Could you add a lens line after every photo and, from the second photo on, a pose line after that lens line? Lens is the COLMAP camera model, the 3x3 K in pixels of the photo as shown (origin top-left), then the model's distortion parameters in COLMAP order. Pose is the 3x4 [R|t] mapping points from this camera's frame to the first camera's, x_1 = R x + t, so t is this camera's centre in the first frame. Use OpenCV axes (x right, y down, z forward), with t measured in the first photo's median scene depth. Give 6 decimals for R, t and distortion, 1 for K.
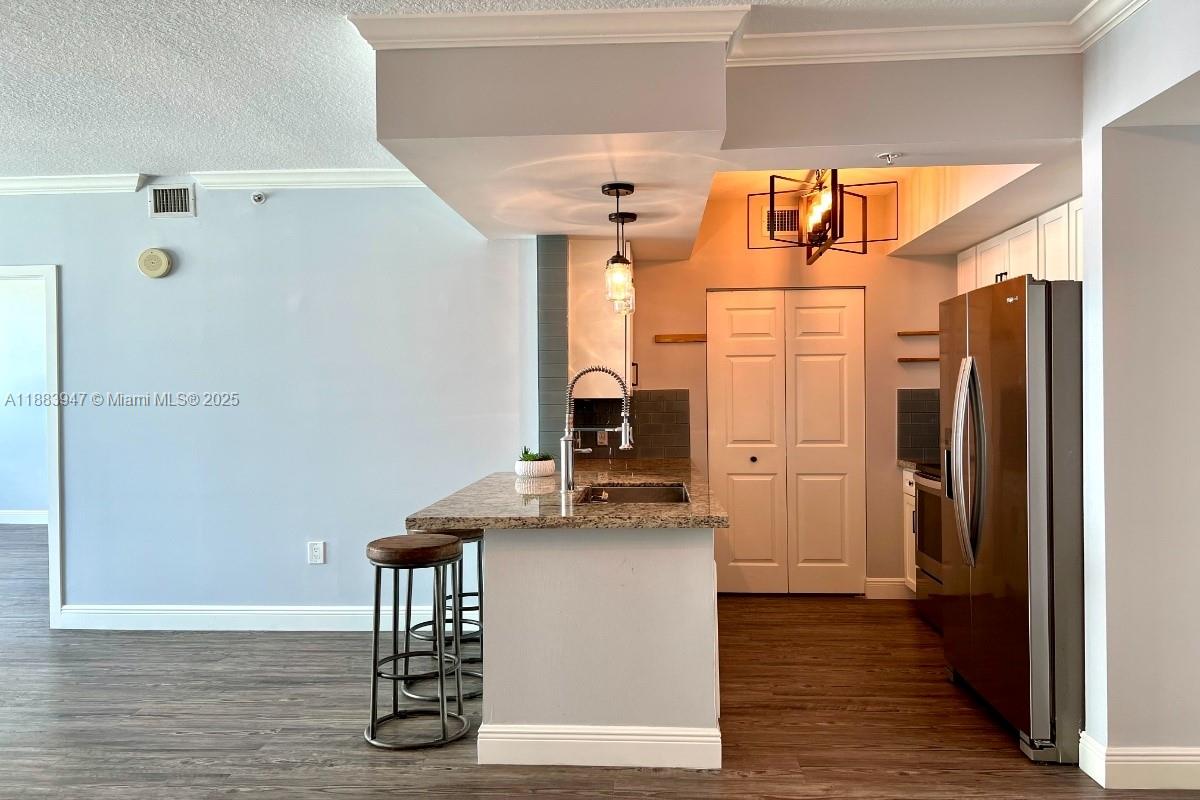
lens RADIAL K [[910.0, 0, 600.0], [0, 910.0, 400.0], [0, 0, 1]] dist [0.099570, -0.119515]
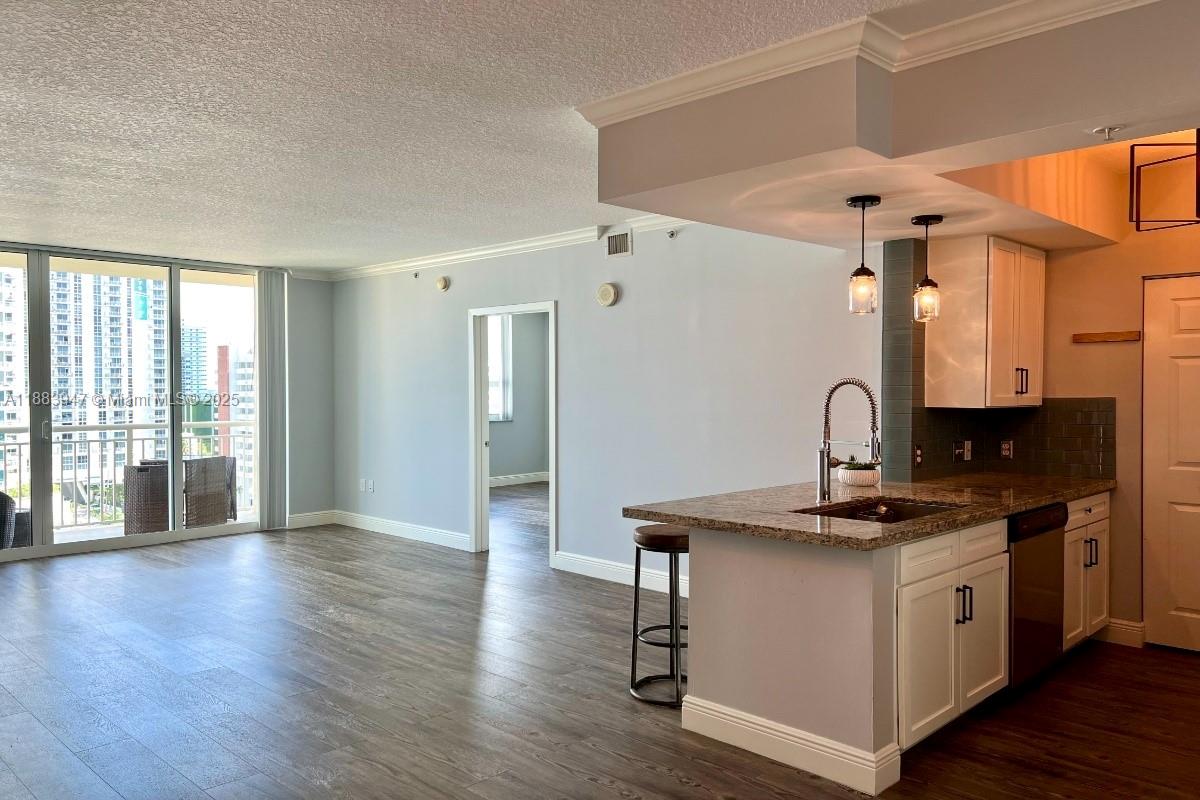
lens RADIAL K [[914.1, 0, 600.0], [0, 914.1, 400.0], [0, 0, 1]] dist [0.064962, -0.074501]
pose [[0.744543, 0.016548, -0.667369, 0.366438], [-0.009376, 0.999853, 0.014331, -0.020148], [0.667509, -0.004413, 0.744589, 0.050698]]
